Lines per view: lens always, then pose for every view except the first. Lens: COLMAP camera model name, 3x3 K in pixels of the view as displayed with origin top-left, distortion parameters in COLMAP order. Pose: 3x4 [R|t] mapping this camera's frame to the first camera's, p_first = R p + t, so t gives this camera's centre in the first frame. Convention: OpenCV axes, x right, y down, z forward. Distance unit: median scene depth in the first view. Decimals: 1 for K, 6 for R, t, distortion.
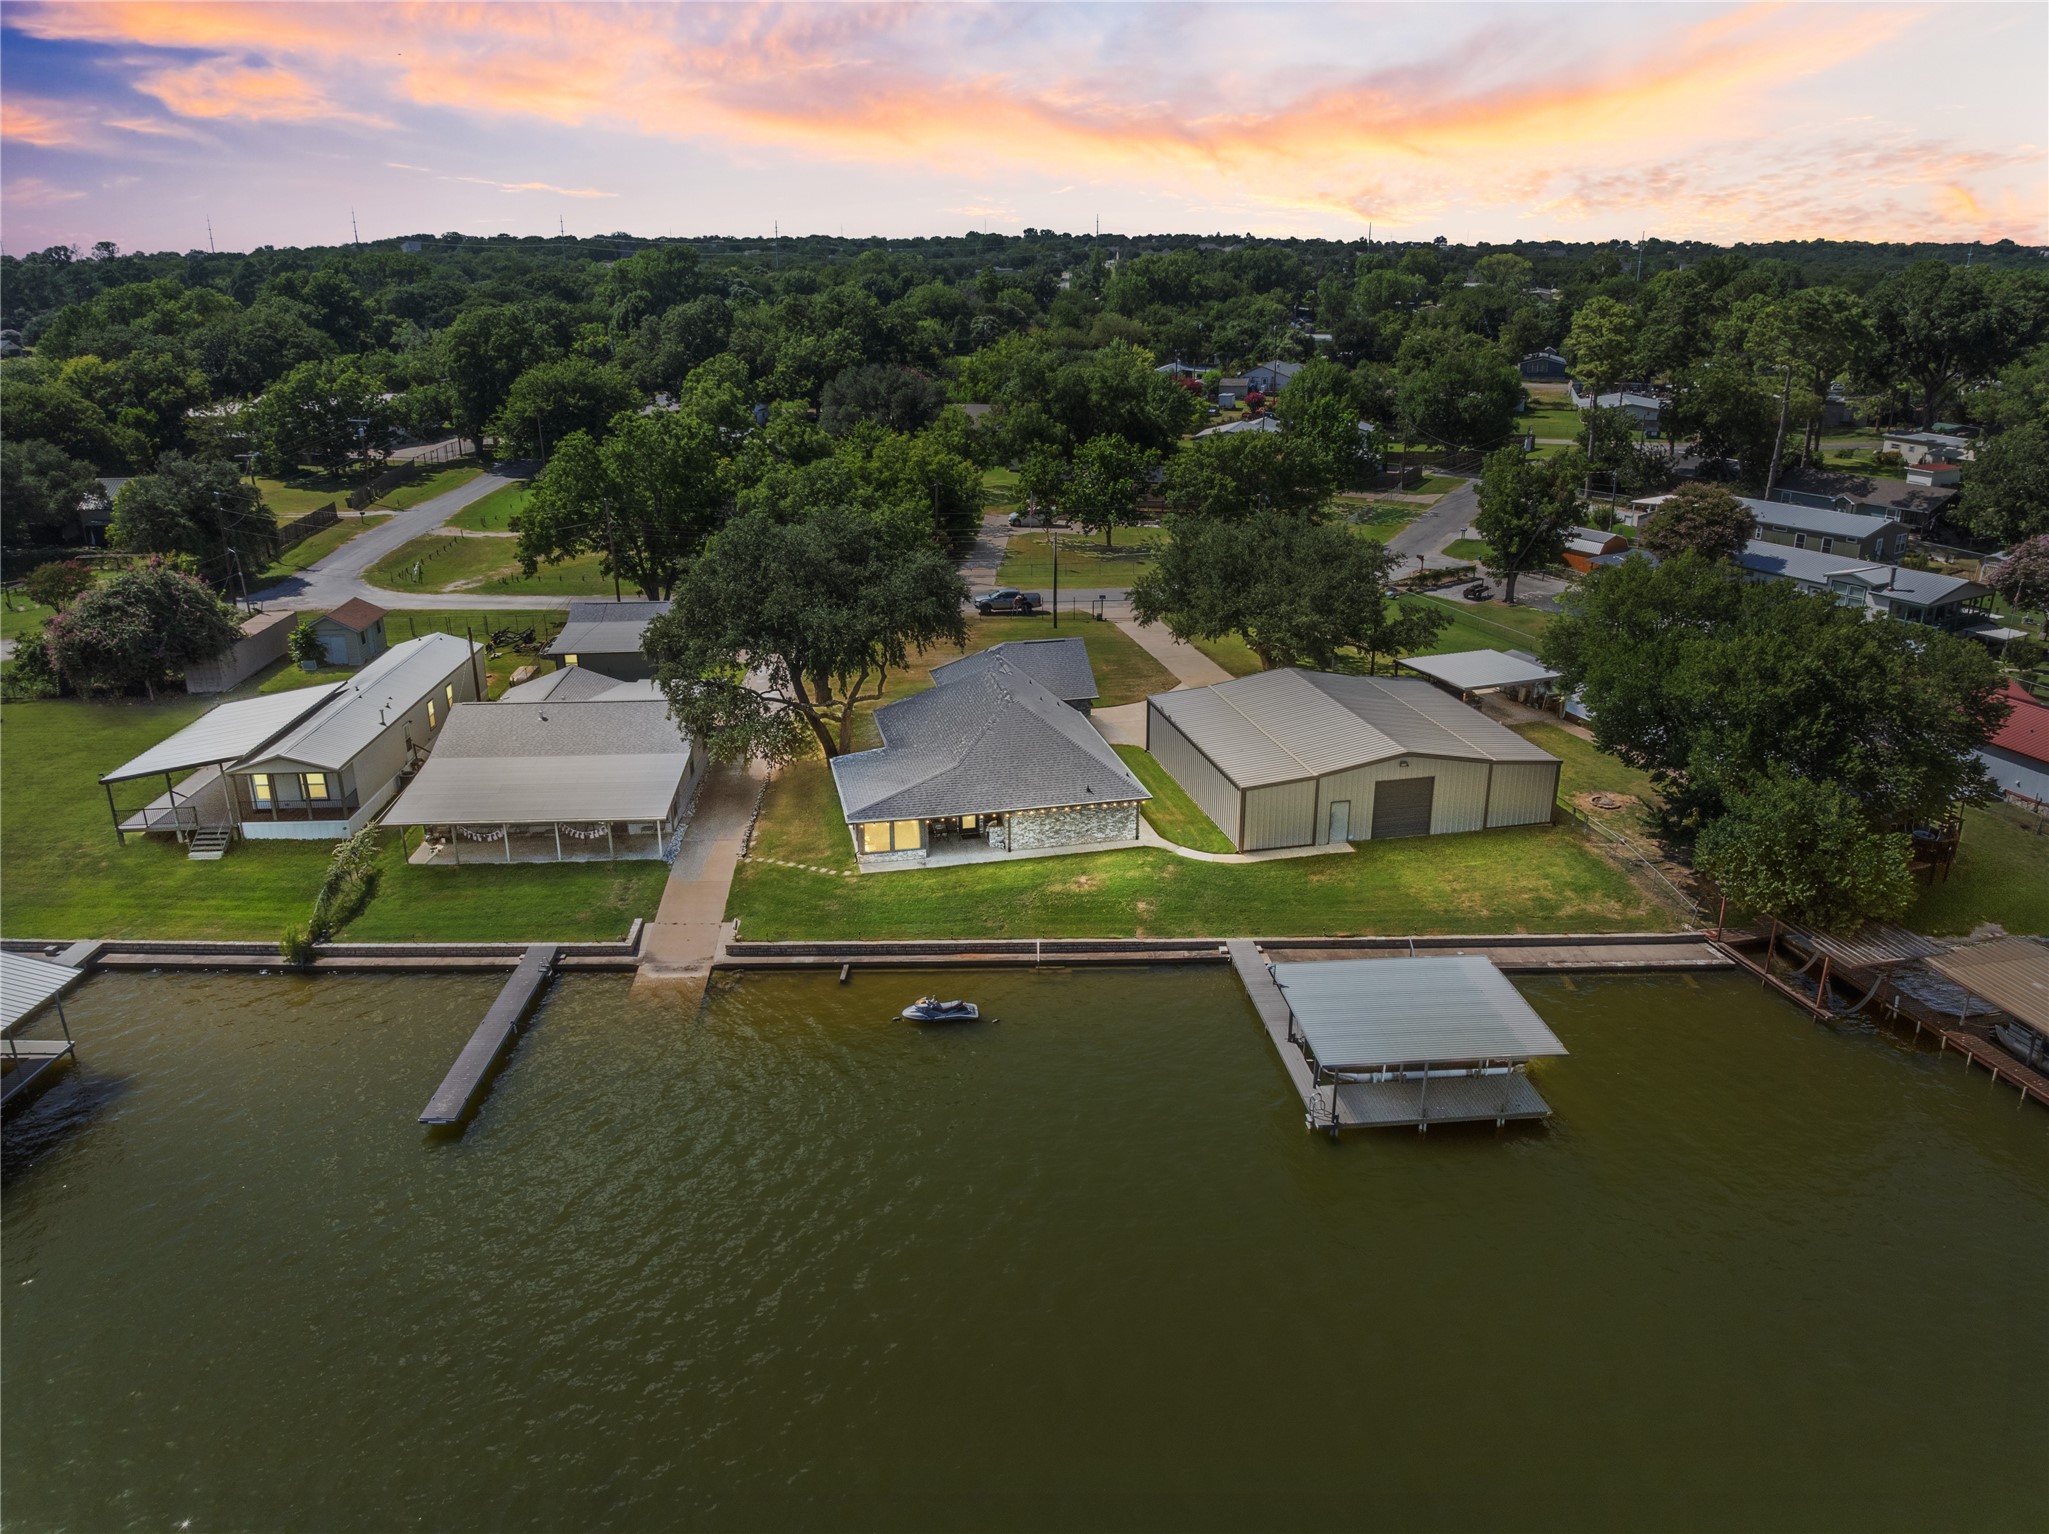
lens RADIAL K [[1445.8, 0, 1034.9], [0, 1445.8, 768.6], [0, 0, 1]] dist [-0.047228, -0.000395]
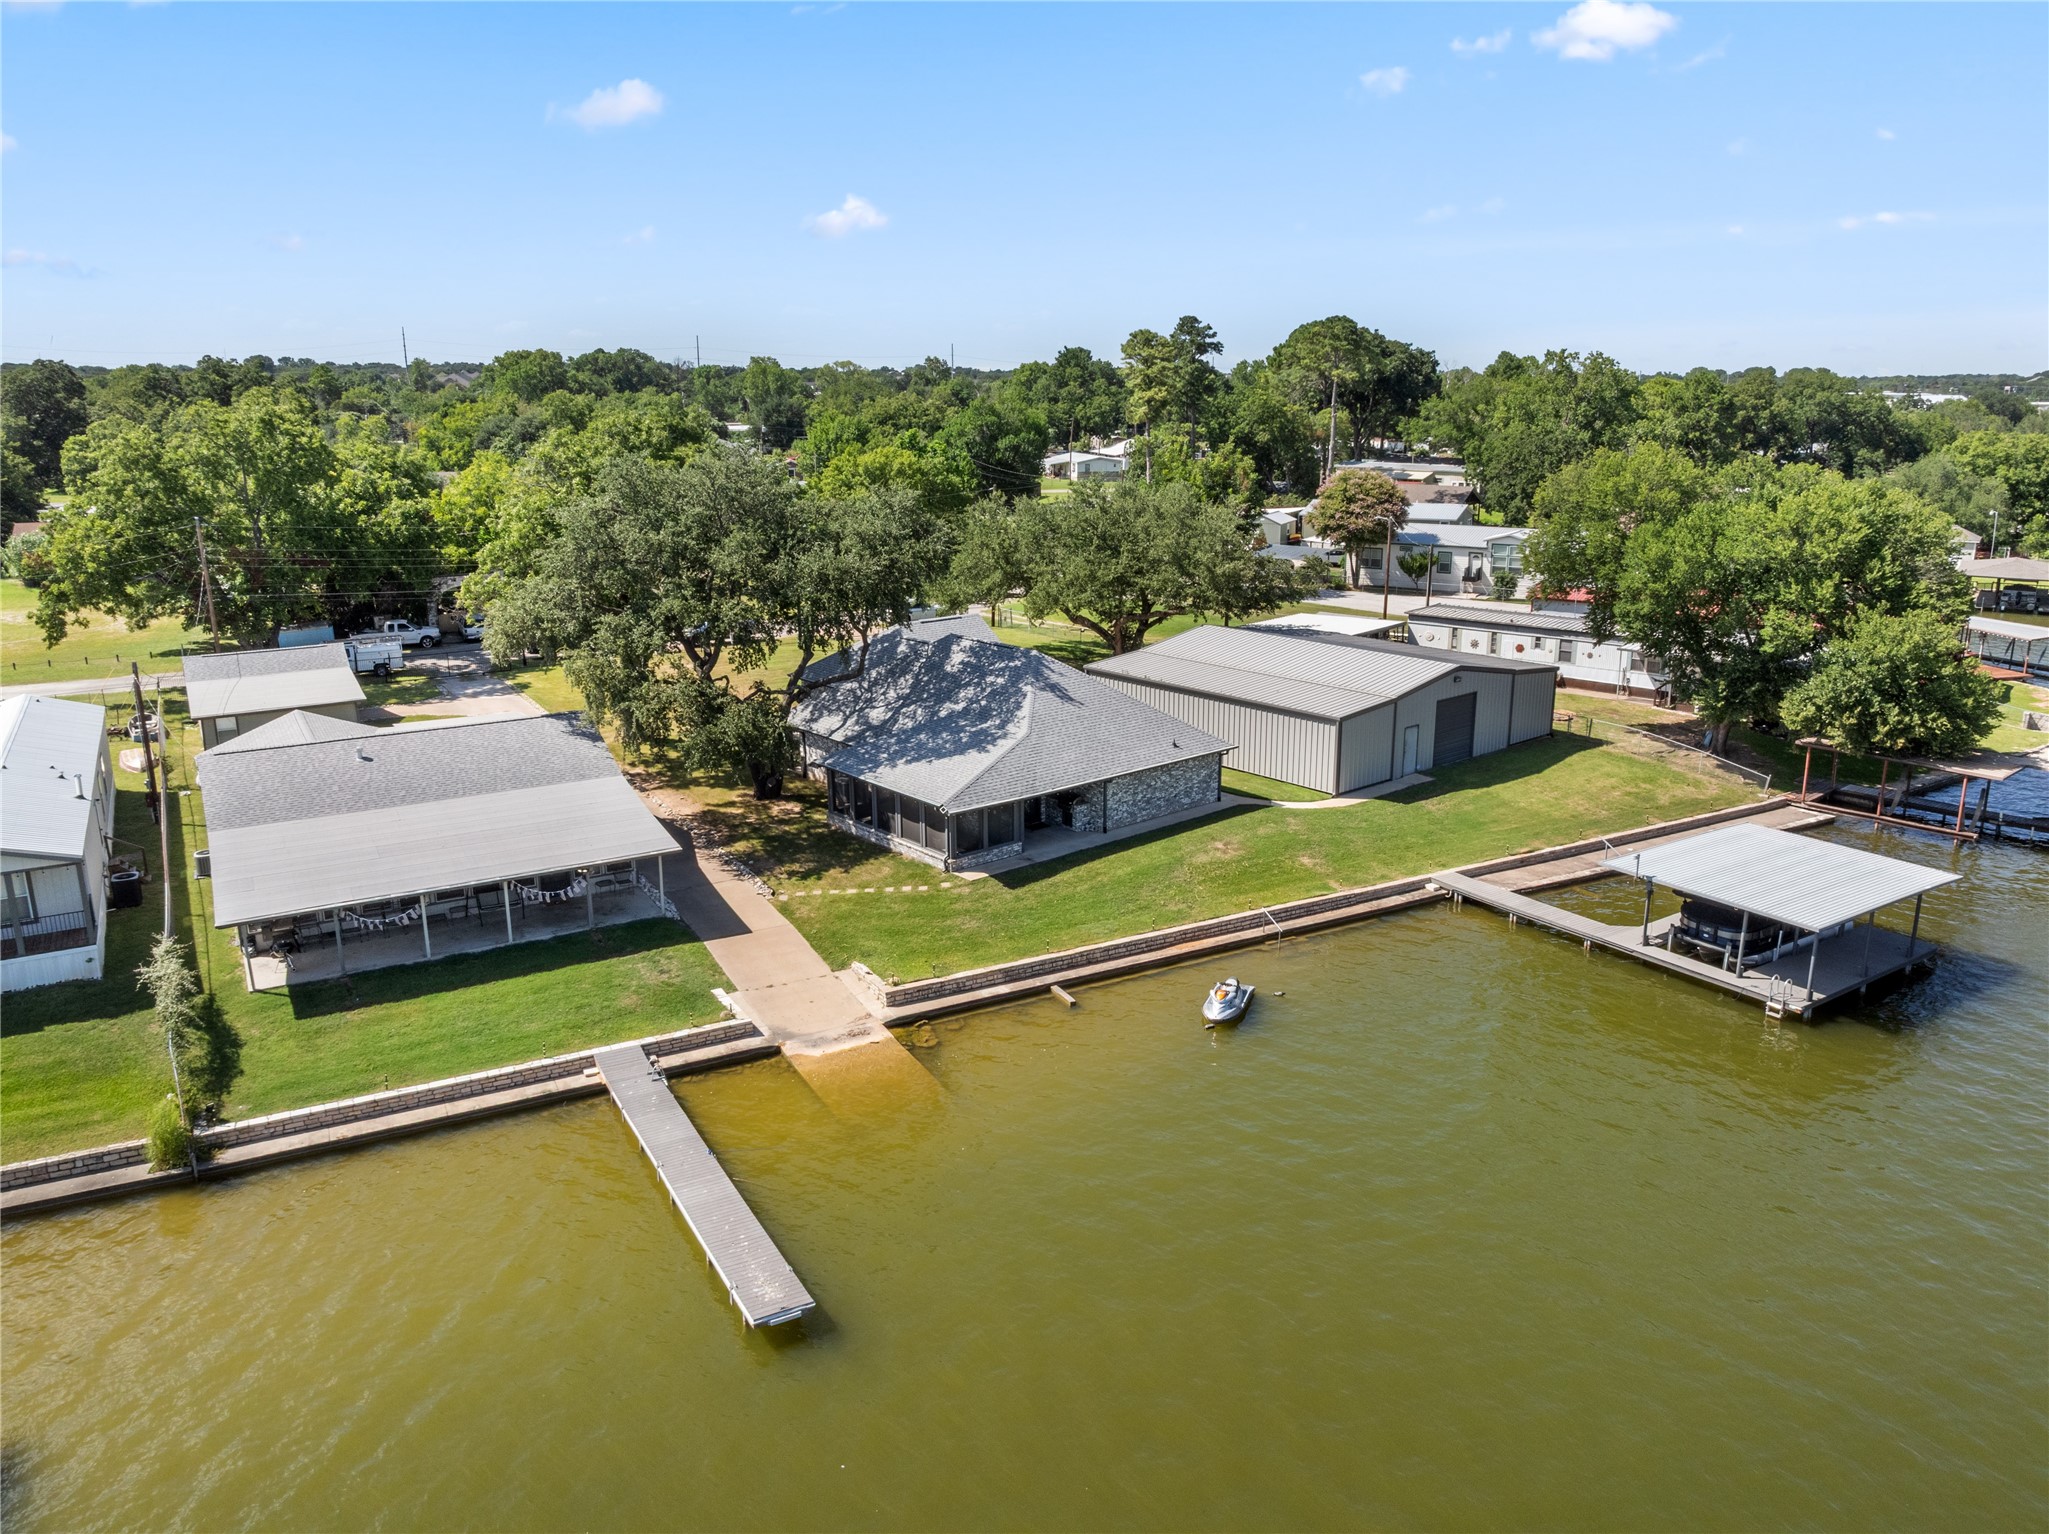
lens RADIAL K [[1445.8, 0, 1034.9], [0, 1445.8, 768.6], [0, 0, 1]] dist [-0.047228, -0.000395]
pose [[0.881943, -0.118205, 0.456294, -0.449427], [0.159055, 0.985898, -0.052025, 0.063817], [-0.443710, 0.118459, 0.888307, 0.342742]]
